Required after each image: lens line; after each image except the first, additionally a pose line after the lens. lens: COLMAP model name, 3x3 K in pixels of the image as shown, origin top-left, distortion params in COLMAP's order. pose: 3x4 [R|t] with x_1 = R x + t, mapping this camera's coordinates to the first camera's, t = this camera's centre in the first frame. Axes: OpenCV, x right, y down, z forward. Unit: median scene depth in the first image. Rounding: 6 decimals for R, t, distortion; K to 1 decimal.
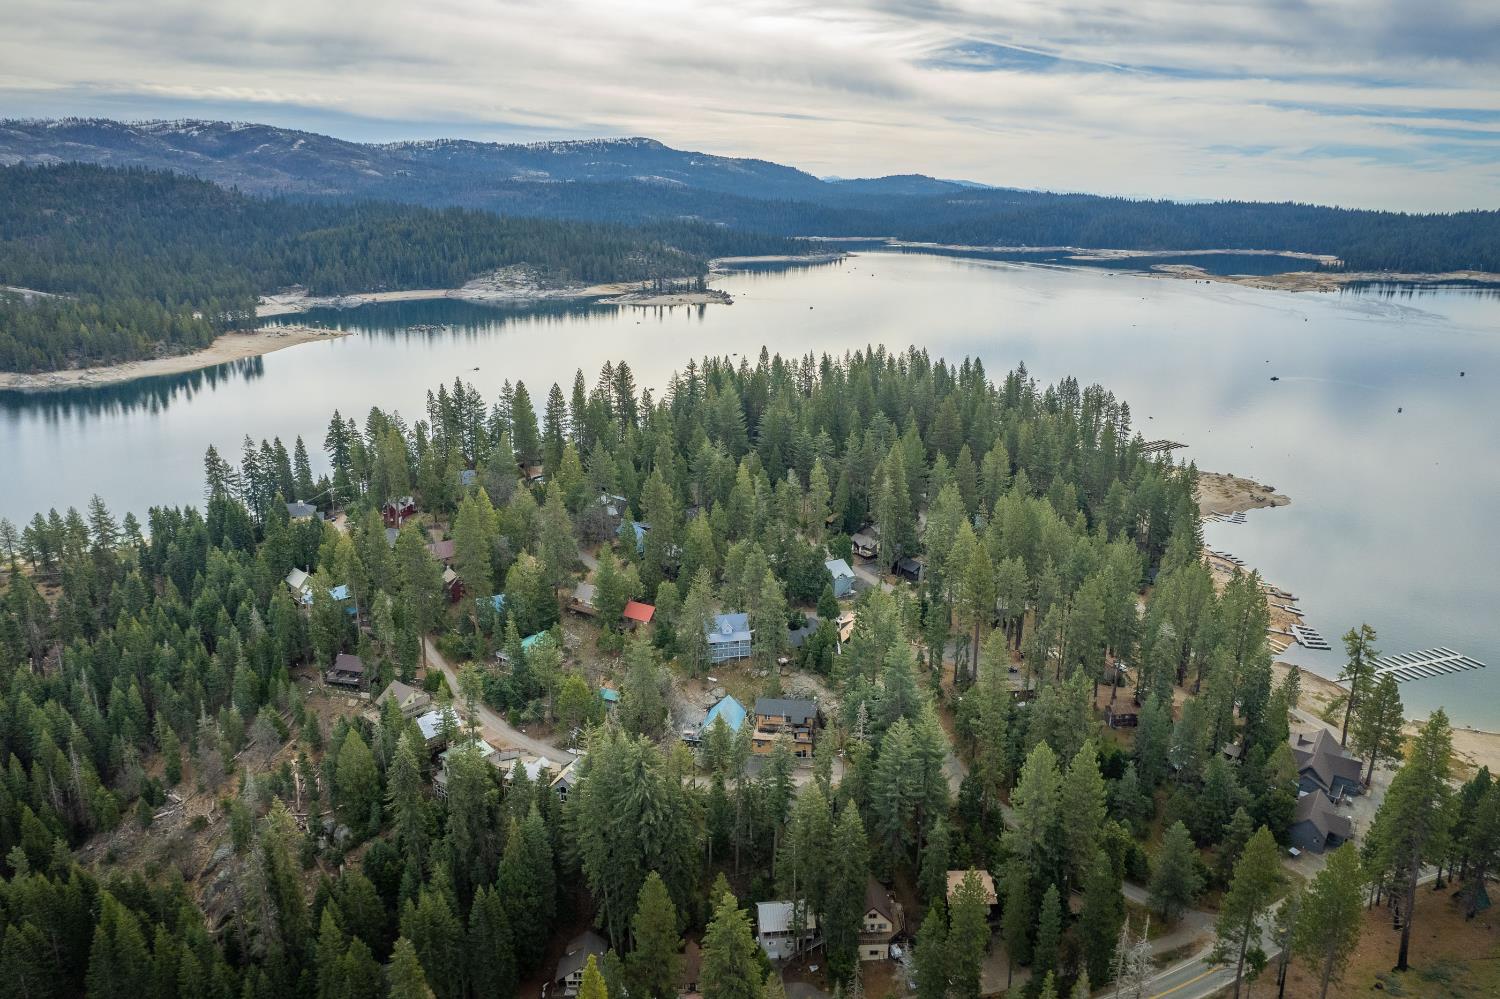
lens RADIAL K [[1021.4, 0, 750.4], [0, 1021.4, 503.4], [0, 0, 1]] dist [-0.073355, 0.059501]
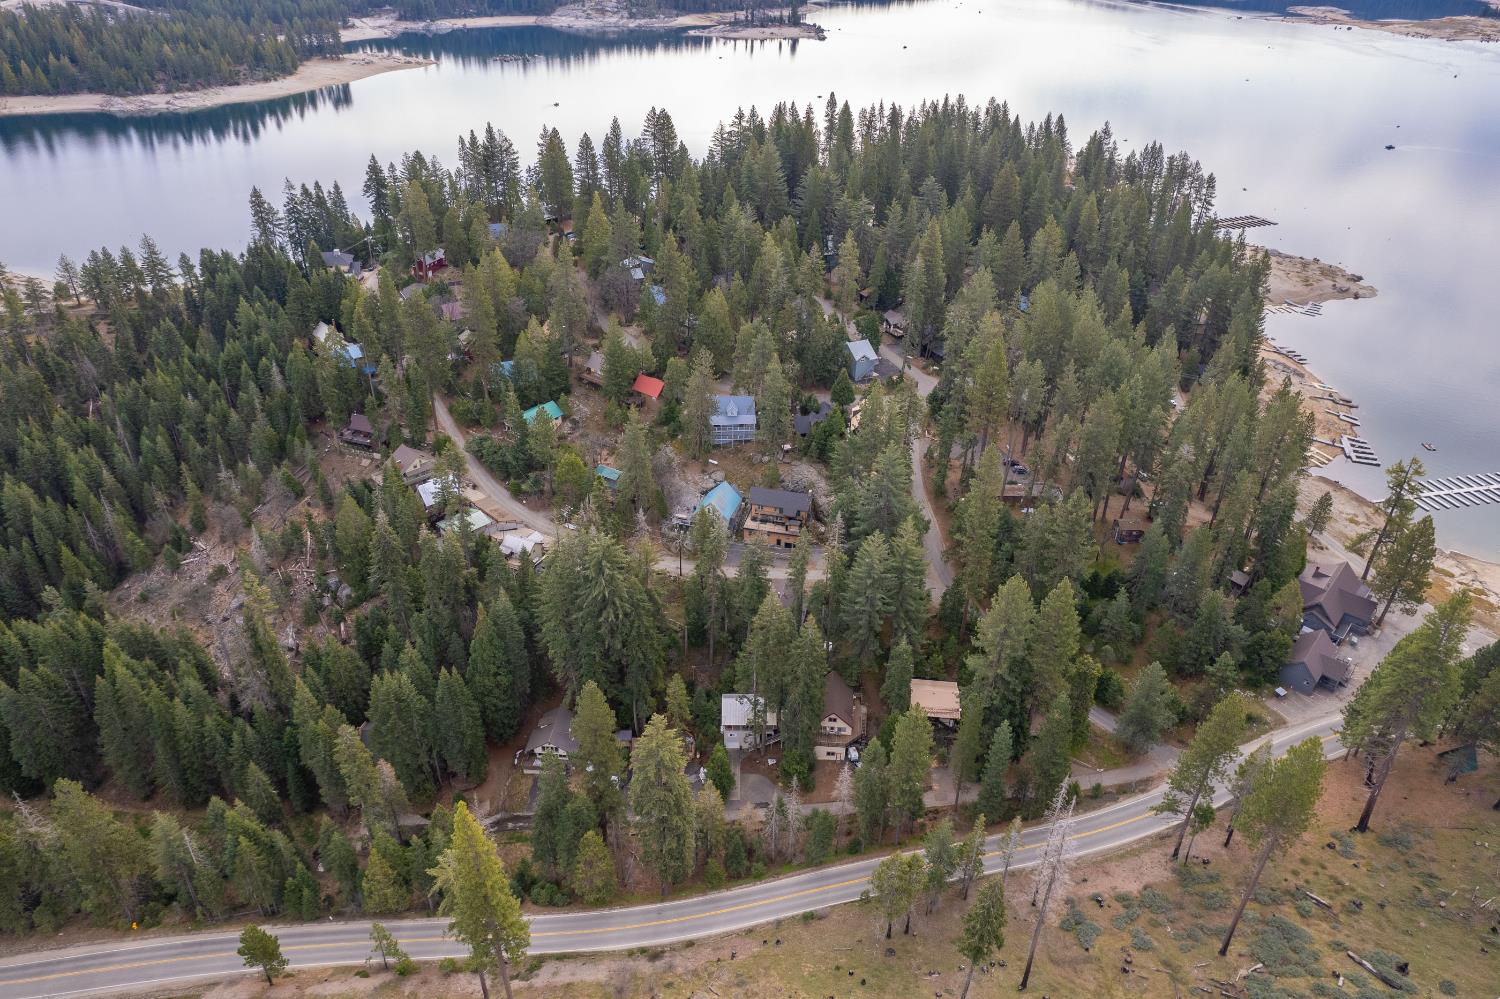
lens RADIAL K [[954.2, 0, 751.6], [0, 954.2, 507.9], [0, 0, 1]] dist [-0.061802, 0.046592]
pose [[0.994538, 0.067983, -0.079201, 0.078980], [-0.044343, 0.962114, 0.269017, -0.036218], [0.094489, -0.264035, 0.959873, 0.106924]]
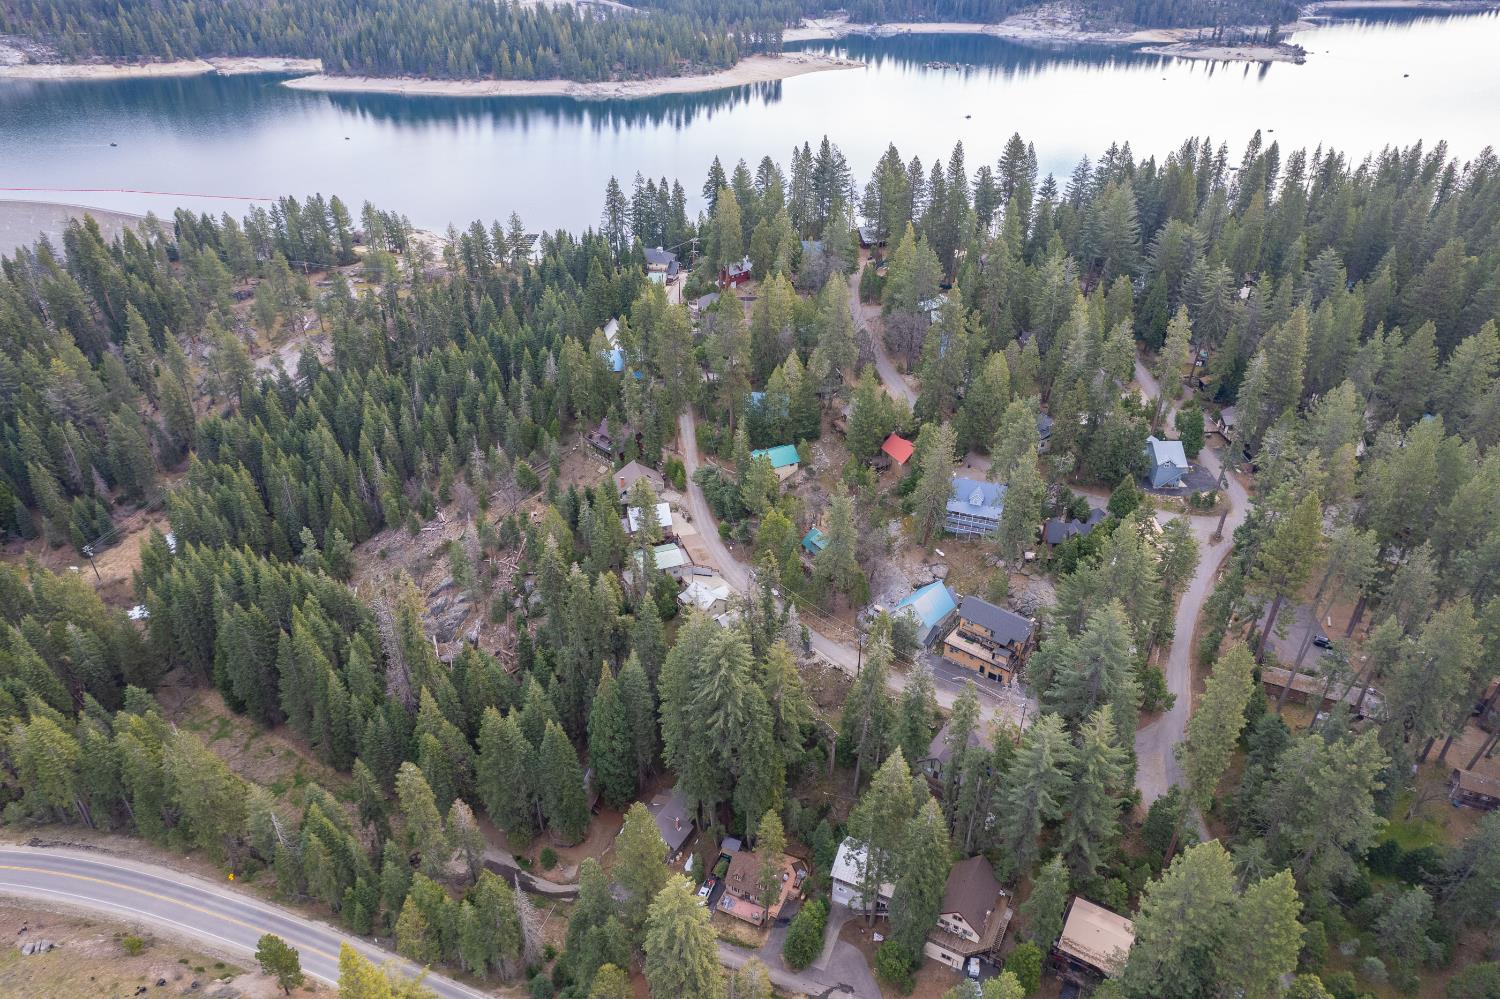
lens RADIAL K [[954.2, 0, 753.5], [0, 954.2, 509.6], [0, 0, 1]] dist [-0.061802, 0.046592]
pose [[0.857859, 0.276032, -0.433455, 0.169714], [-0.150371, 0.941405, 0.301903, -0.080420], [0.491392, -0.193811, 0.849100, 0.266240]]
